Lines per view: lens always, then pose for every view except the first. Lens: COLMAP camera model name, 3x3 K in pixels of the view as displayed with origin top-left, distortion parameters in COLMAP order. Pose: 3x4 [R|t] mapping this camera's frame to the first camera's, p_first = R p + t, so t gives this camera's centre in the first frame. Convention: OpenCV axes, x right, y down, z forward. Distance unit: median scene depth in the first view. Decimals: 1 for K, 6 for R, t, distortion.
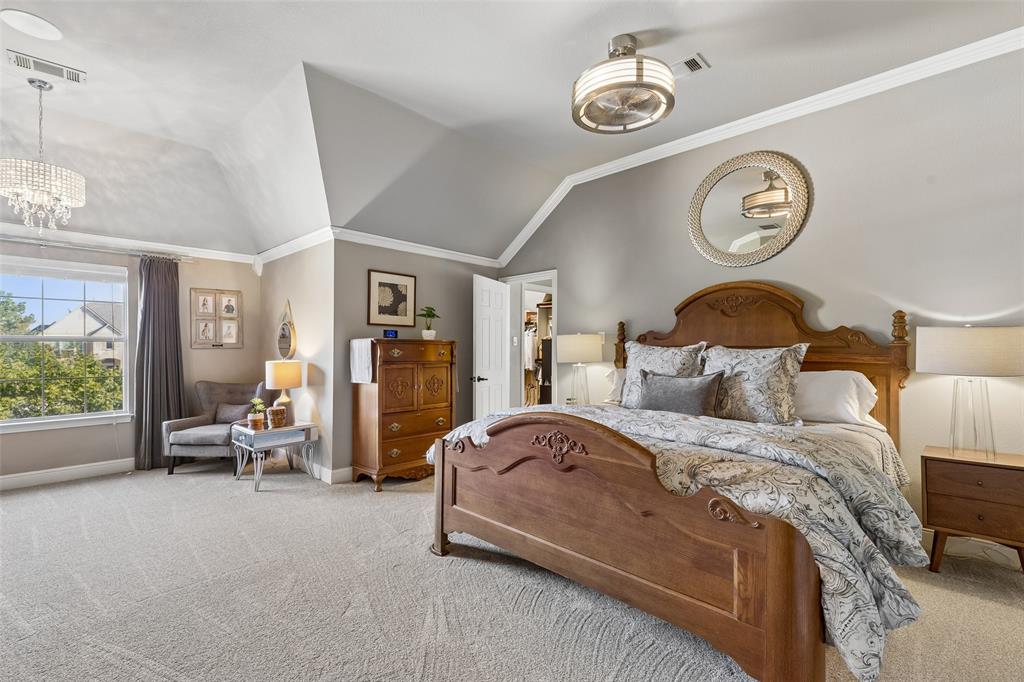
lens RADIAL K [[461.6, 0, 507.3], [0, 461.6, 345.4], [0, 0, 1]] dist [0.006003, -0.000026]
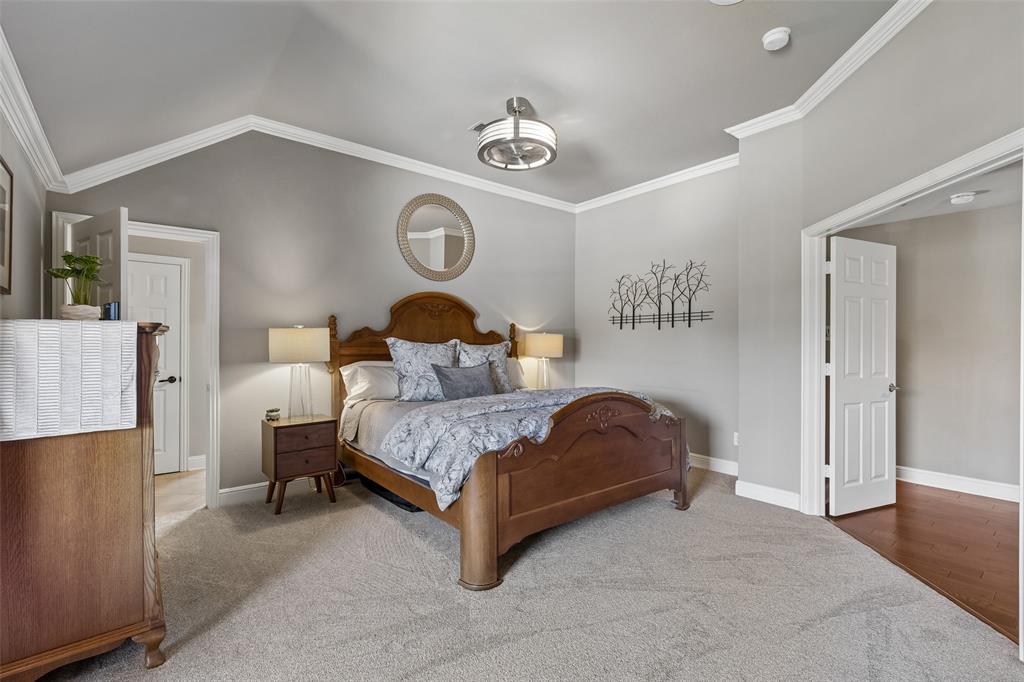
lens RADIAL K [[461.6, 0, 508.0], [0, 461.6, 341.4], [0, 0, 1]] dist [0.006003, -0.000026]
pose [[0.081495, -0.000780, 0.996673, -0.769199], [-0.008891, 0.999959, 0.001509, -0.005328], [-0.996634, -0.008984, 0.081485, 0.693364]]
